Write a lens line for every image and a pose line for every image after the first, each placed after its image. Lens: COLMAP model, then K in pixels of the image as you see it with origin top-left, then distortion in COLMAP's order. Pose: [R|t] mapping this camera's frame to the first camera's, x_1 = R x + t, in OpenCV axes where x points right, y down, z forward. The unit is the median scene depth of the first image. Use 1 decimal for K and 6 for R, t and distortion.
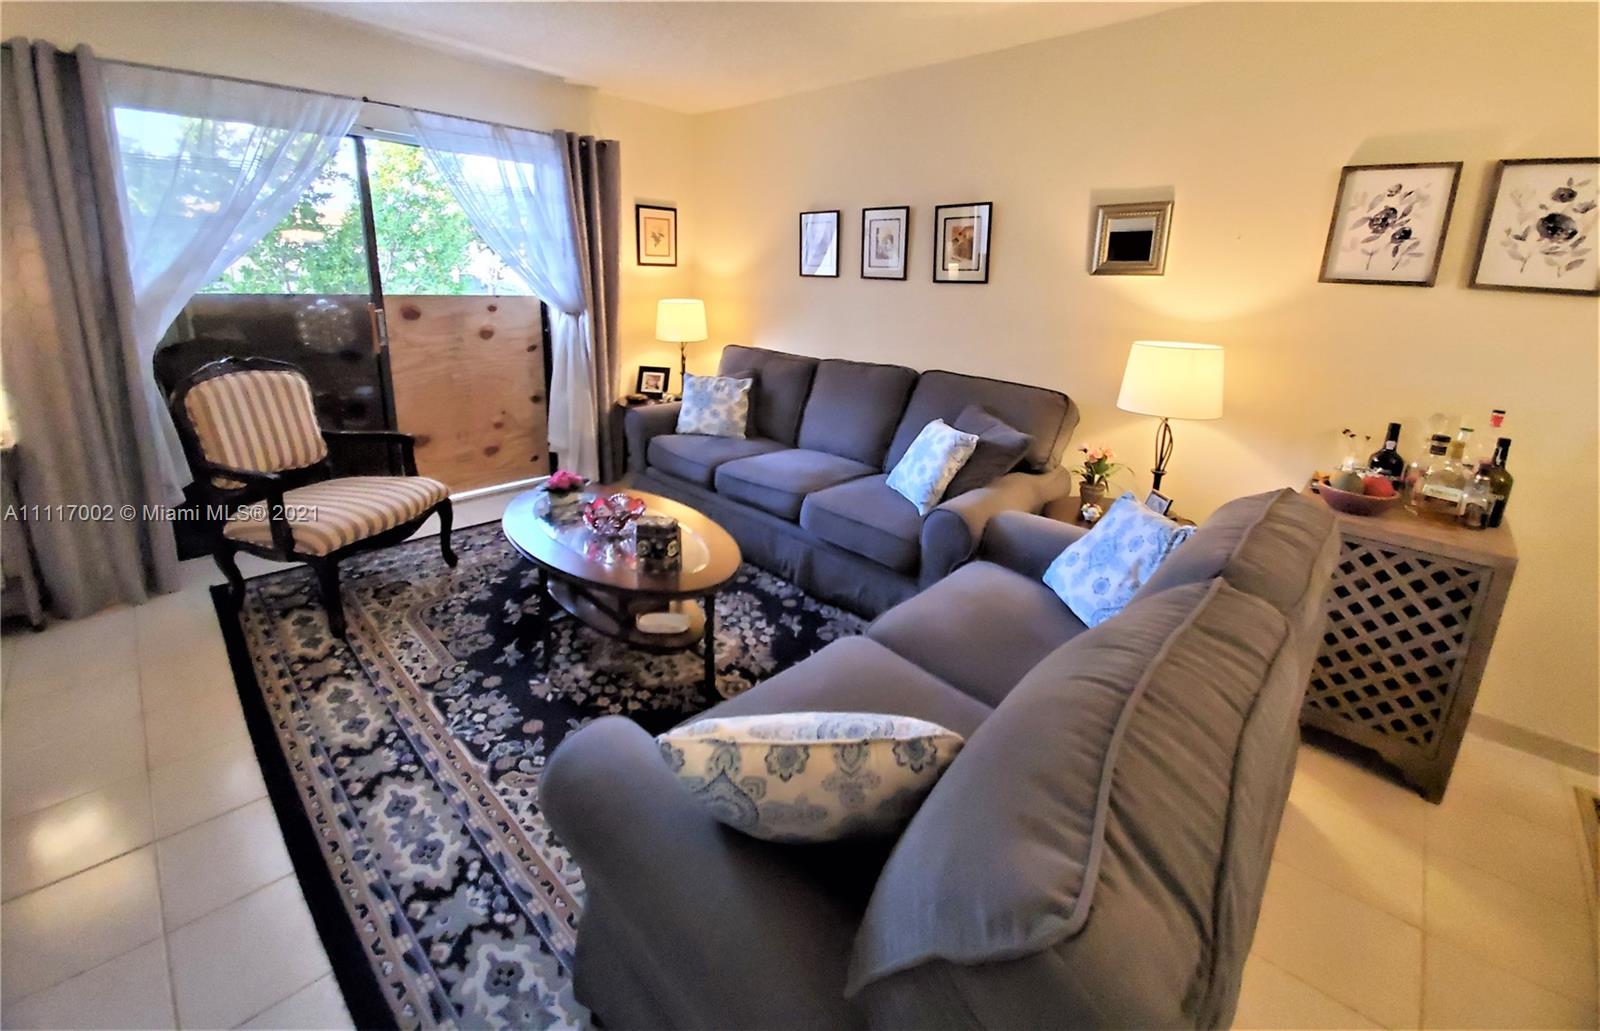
lens RADIAL K [[648.2, 0, 814.2], [0, 648.2, 427.9], [0, 0, 1]] dist [-0.001707, -0.003483]
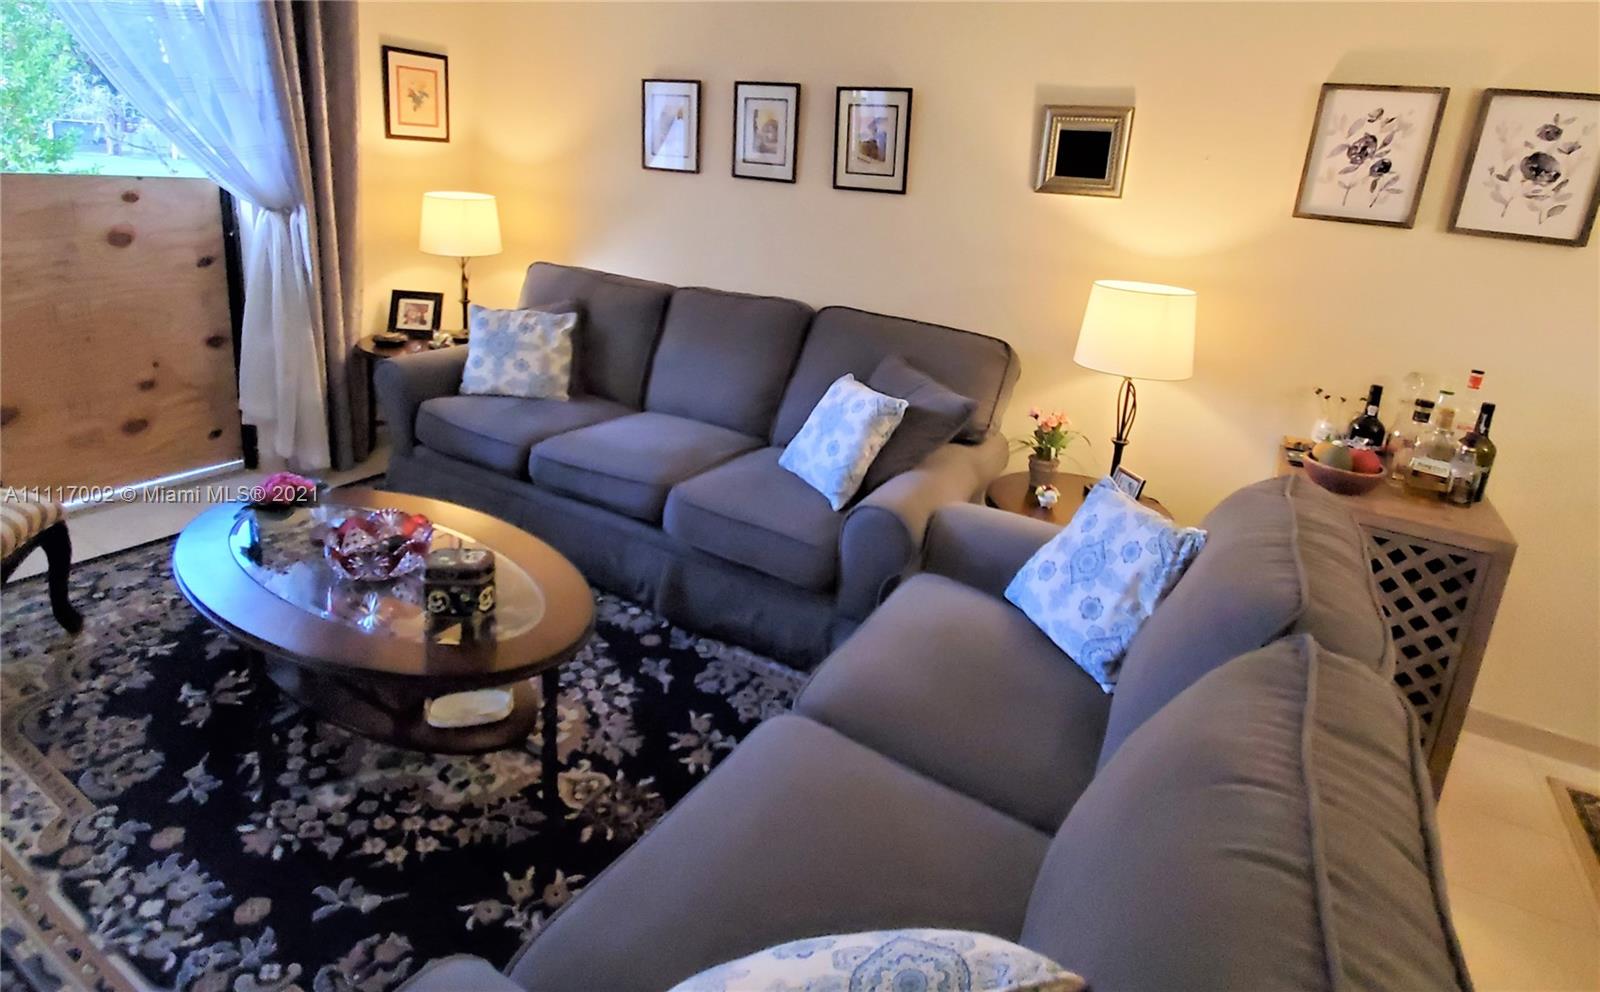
lens RADIAL K [[827.6, 0, 854.2], [0, 827.6, 376.0], [0, 0, 1]] dist [0.013743, -0.018006]
pose [[0.965189, -0.015774, 0.261078, -0.056905], [0.008807, 0.999574, 0.027834, -0.042782], [-0.261405, -0.024566, 0.964916, 0.078395]]
